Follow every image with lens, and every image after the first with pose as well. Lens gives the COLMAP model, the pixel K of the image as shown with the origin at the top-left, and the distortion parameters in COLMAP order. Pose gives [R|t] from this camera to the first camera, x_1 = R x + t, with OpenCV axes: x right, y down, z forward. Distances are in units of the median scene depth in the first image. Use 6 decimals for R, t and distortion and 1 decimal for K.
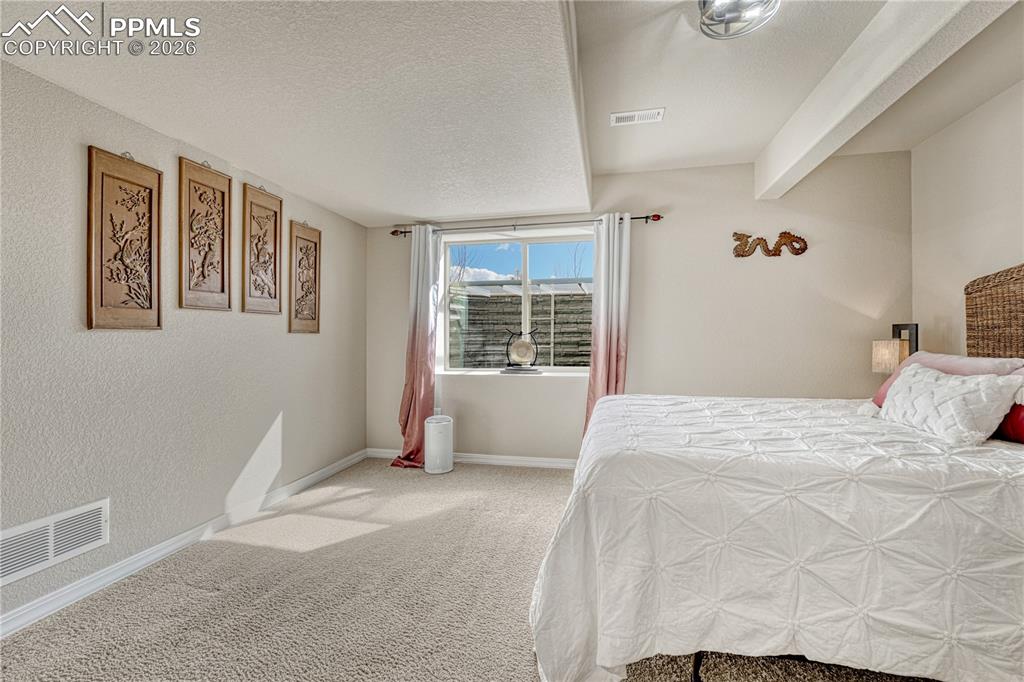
lens RADIAL K [[428.6, 0, 513.3], [0, 428.6, 335.3], [0, 0, 1]] dist [-0.002391, -0.000105]
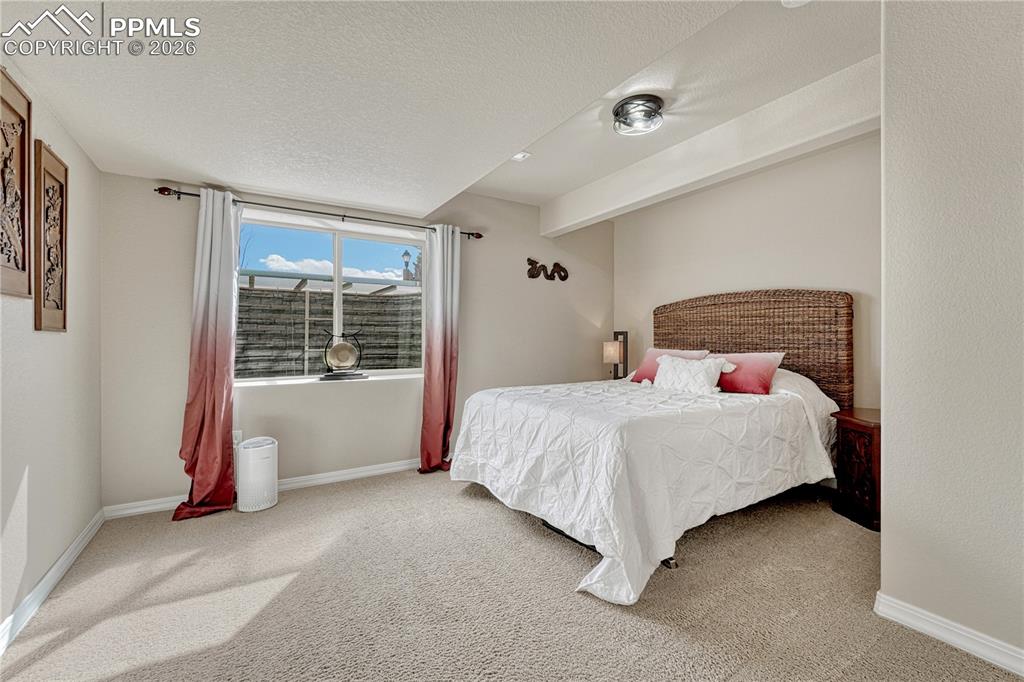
lens RADIAL K [[429.0, 0, 518.4], [0, 429.0, 341.7], [0, 0, 1]] dist [-0.007304, 0.000027]
pose [[0.711226, -0.001332, 0.702963, -0.415424], [-0.003278, 0.999981, 0.005211, 0.004004], [-0.702956, -0.006010, 0.711208, 0.105835]]
